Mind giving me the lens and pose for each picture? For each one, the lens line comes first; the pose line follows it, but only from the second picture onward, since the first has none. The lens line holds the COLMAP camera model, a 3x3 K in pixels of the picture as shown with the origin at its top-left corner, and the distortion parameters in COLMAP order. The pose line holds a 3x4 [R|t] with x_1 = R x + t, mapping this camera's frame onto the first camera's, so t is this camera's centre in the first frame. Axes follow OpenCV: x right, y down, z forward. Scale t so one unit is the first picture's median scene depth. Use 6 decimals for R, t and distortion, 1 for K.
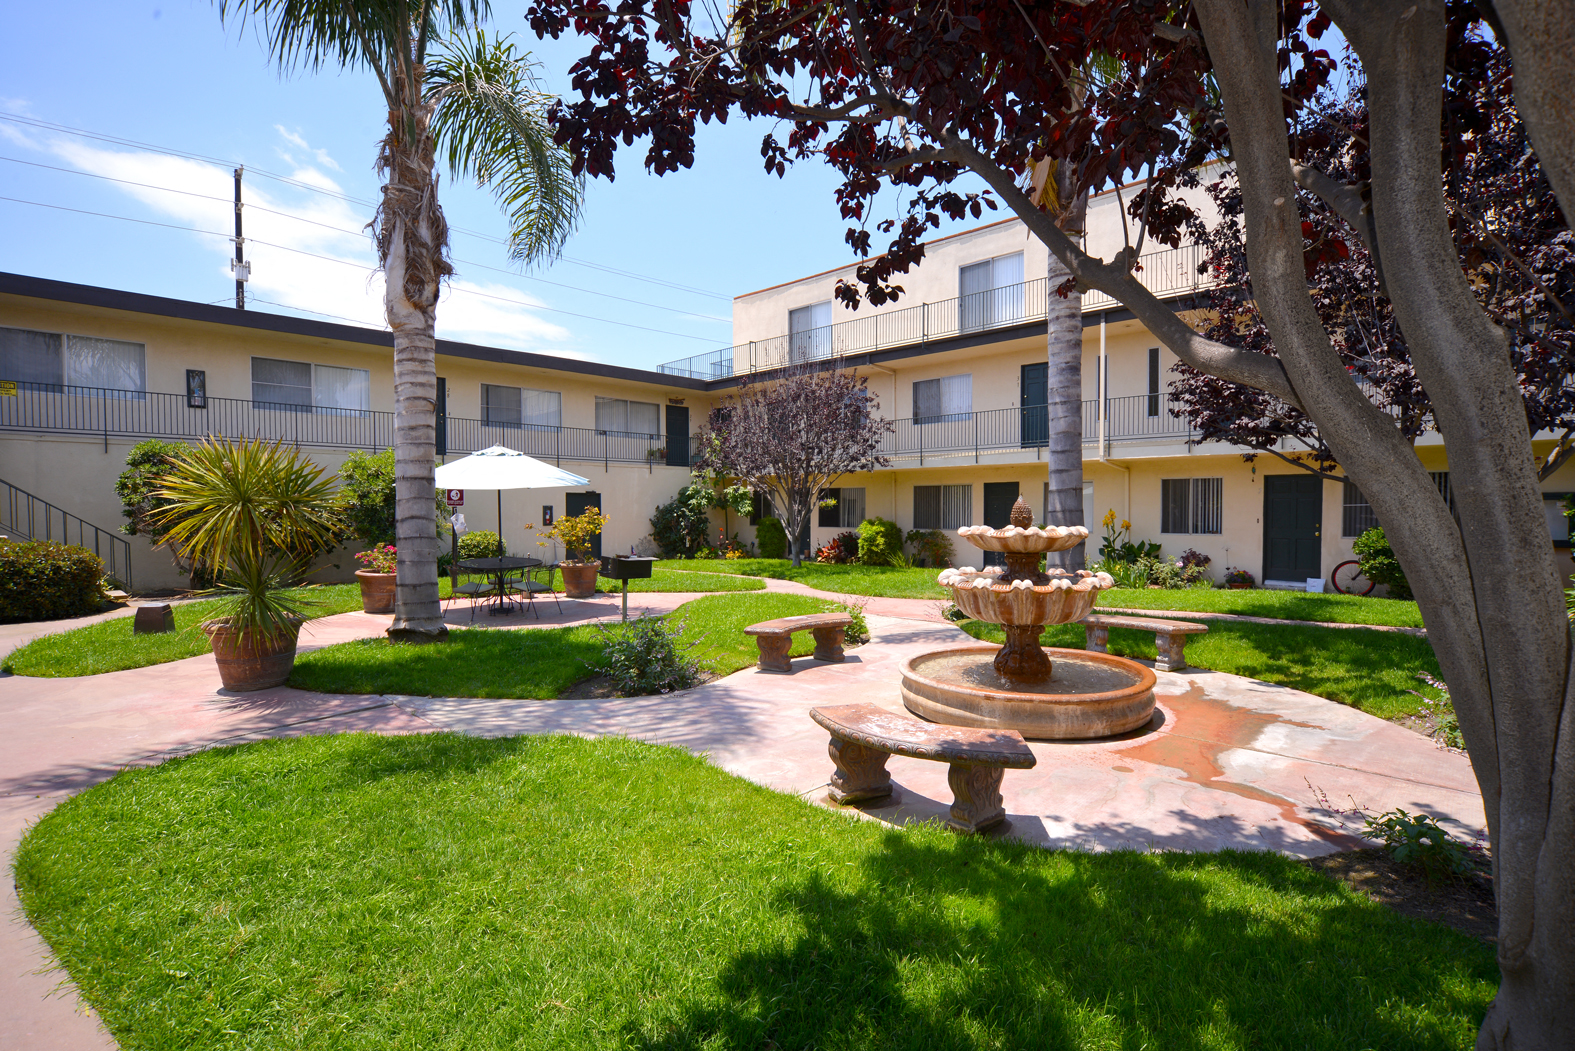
lens RADIAL K [[784.7, 0, 781.6], [0, 784.7, 525.7], [0, 0, 1]] dist [-0.008566, 0.003382]
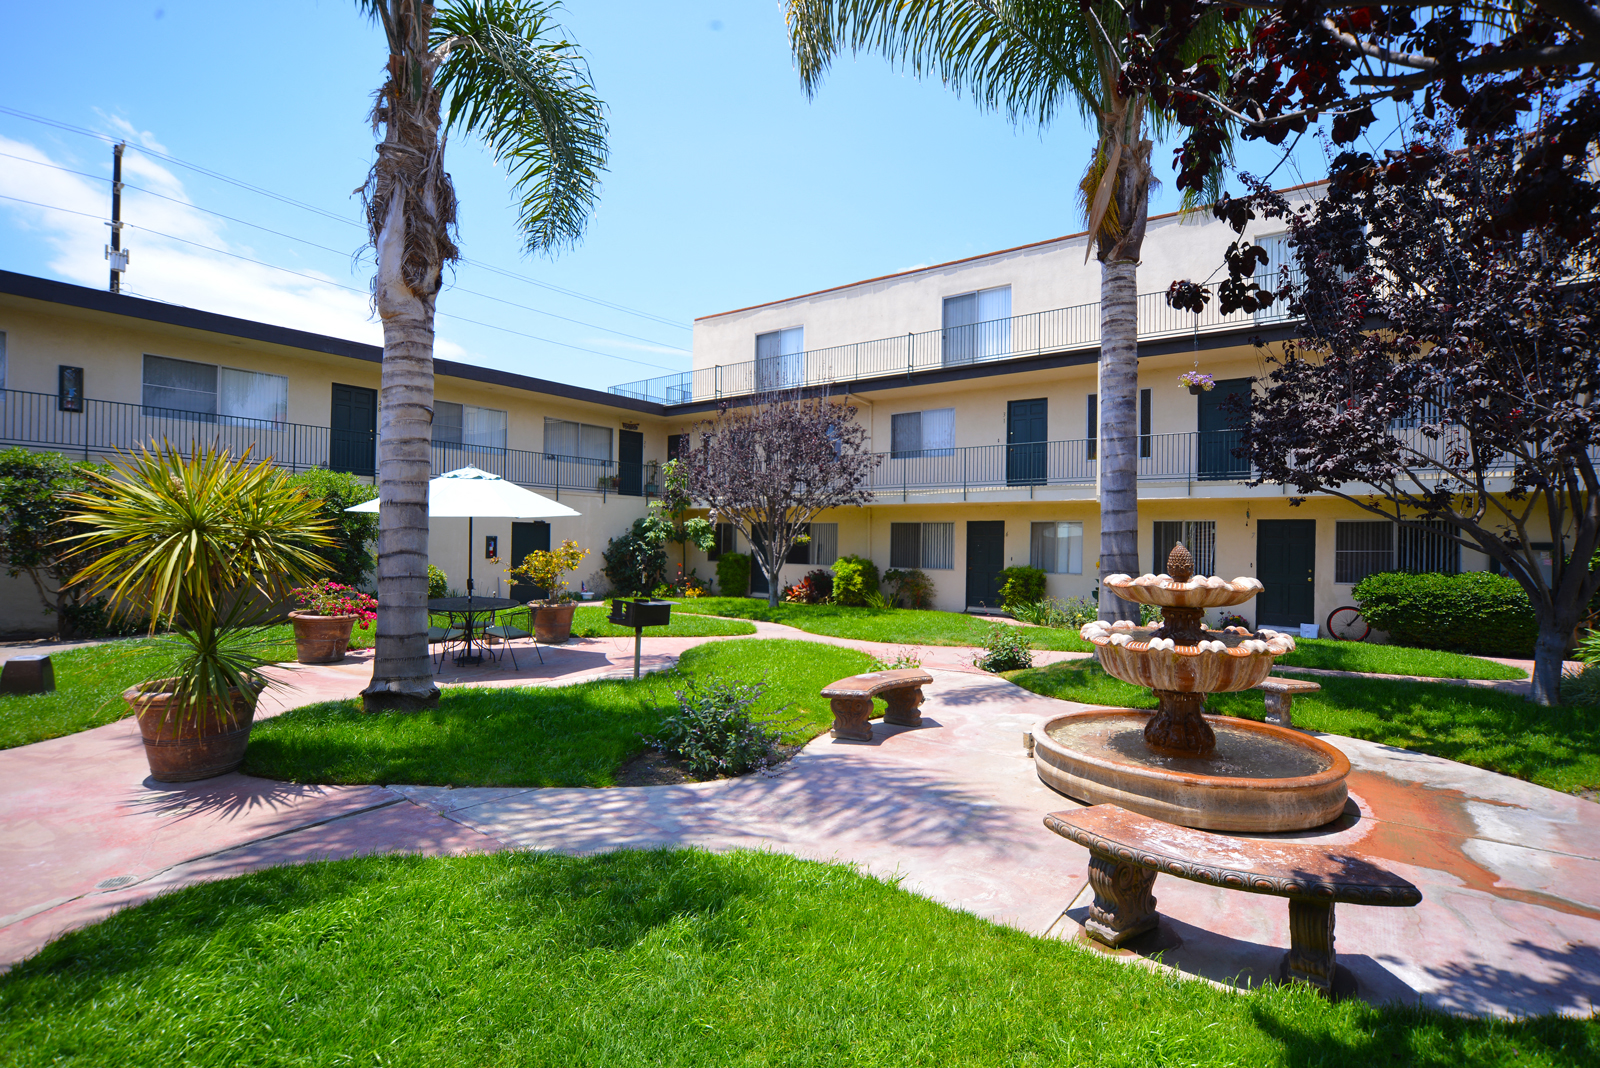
lens RADIAL K [[797.2, 0, 802.4], [0, 797.2, 533.0], [0, 0, 1]] dist [-0.008566, 0.003382]
pose [[0.991454, 0.019015, 0.129062, -0.137600], [-0.014700, 0.999303, -0.034303, -0.006476], [-0.129625, 0.032112, 0.991043, 0.109740]]
